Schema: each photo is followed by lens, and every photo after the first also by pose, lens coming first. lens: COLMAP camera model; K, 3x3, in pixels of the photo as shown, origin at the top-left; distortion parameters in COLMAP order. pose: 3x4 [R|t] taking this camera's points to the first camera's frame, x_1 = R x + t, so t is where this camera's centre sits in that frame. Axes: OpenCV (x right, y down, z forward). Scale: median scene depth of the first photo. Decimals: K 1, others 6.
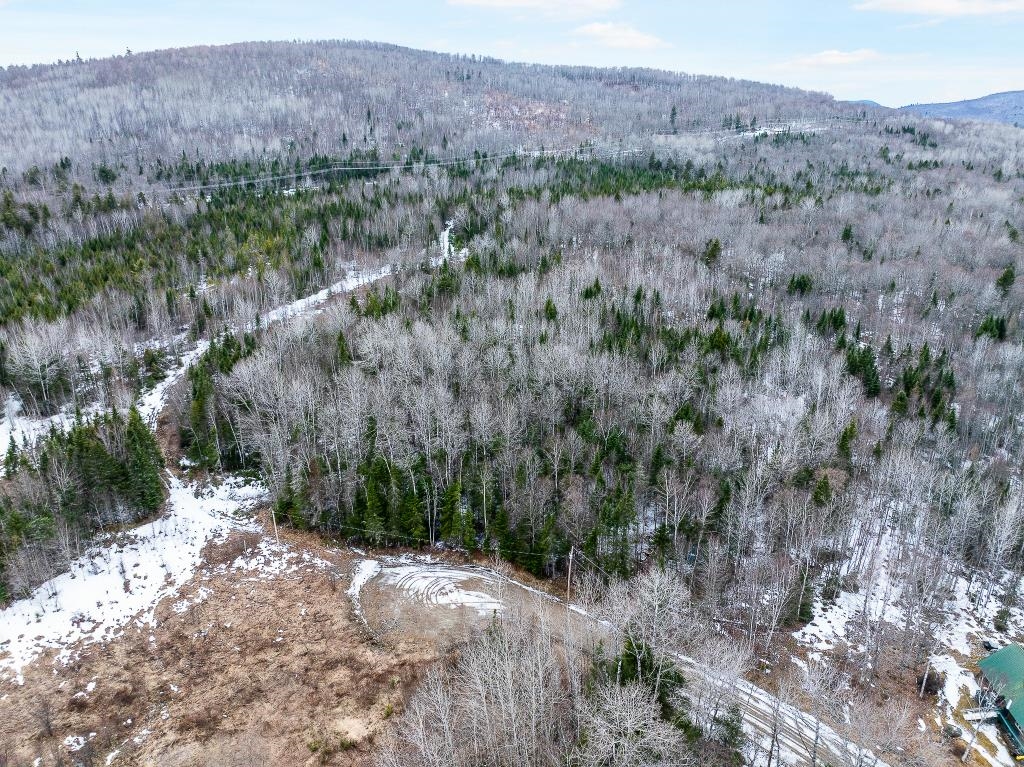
lens RADIAL K [[715.6, 0, 517.3], [0, 715.6, 380.4], [0, 0, 1]] dist [-0.063987, 0.032224]
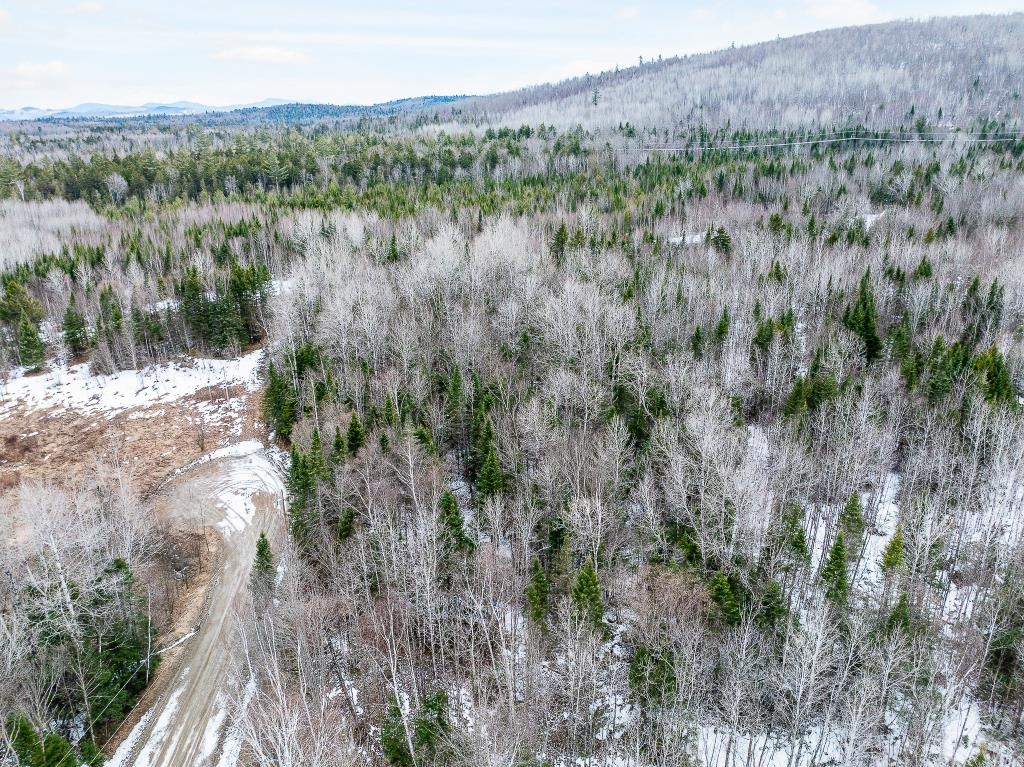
lens RADIAL K [[715.6, 0, 513.4], [0, 715.6, 384.9], [0, 0, 1]] dist [-0.063987, 0.032224]
pose [[0.637707, 0.259502, -0.725251, 0.475144], [-0.257936, 0.959127, 0.116384, -0.012860], [0.725809, 0.112849, 0.678576, 0.421213]]
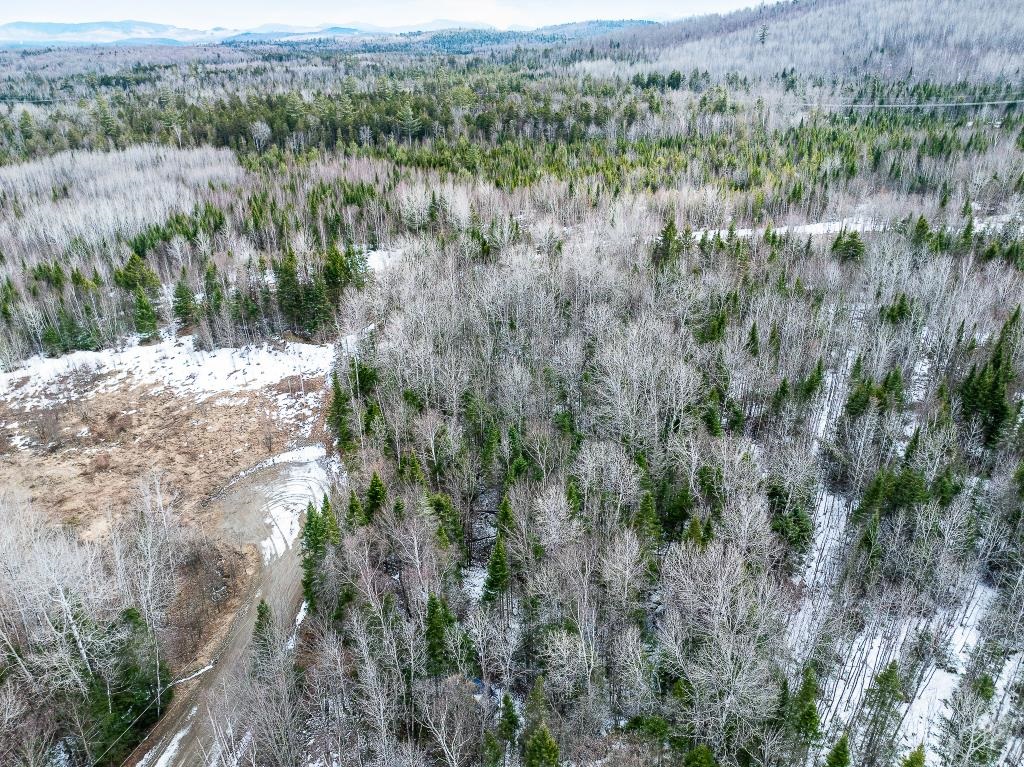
lens RADIAL K [[715.6, 0, 514.0], [0, 715.6, 385.1], [0, 0, 1]] dist [-0.063987, 0.032224]
pose [[0.460736, 0.377768, -0.803128, 0.461238], [-0.303571, 0.917393, 0.257362, -0.108748], [0.834007, 0.125230, 0.537355, 0.485872]]
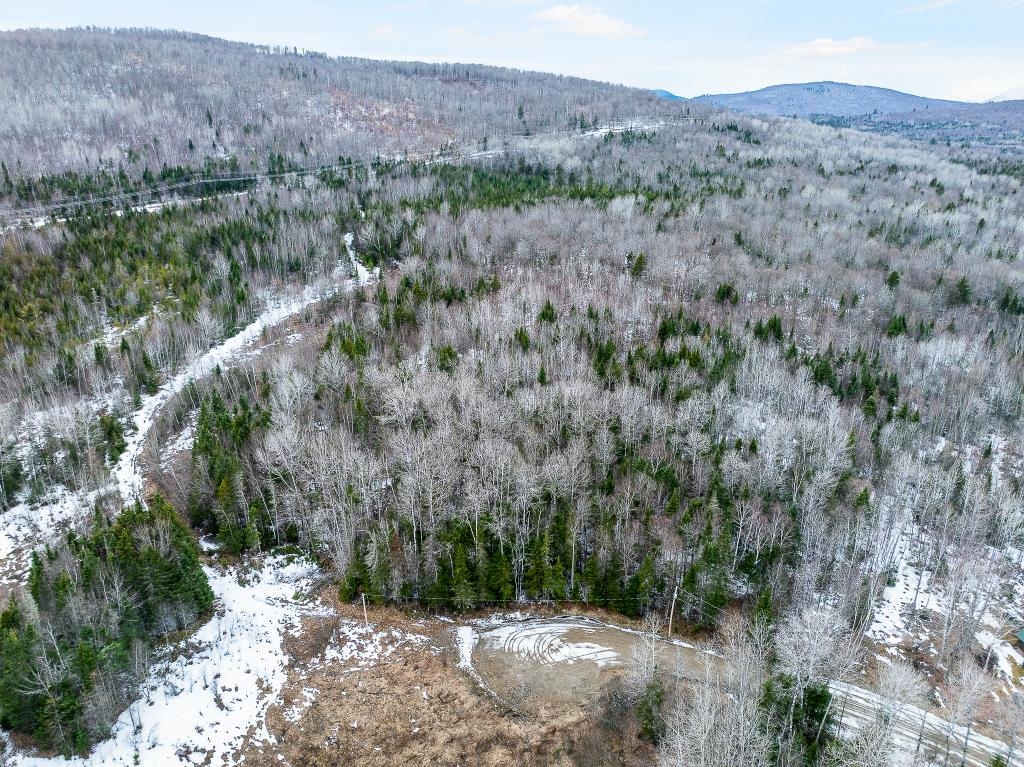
lens RADIAL K [[715.6, 0, 514.6], [0, 715.6, 384.9], [0, 0, 1]] dist [-0.063987, 0.032224]
pose [[0.969458, -0.084770, 0.230141, -0.237672], [0.080403, 0.996361, 0.028302, -0.072266], [-0.231702, -0.008934, 0.972746, 0.023051]]
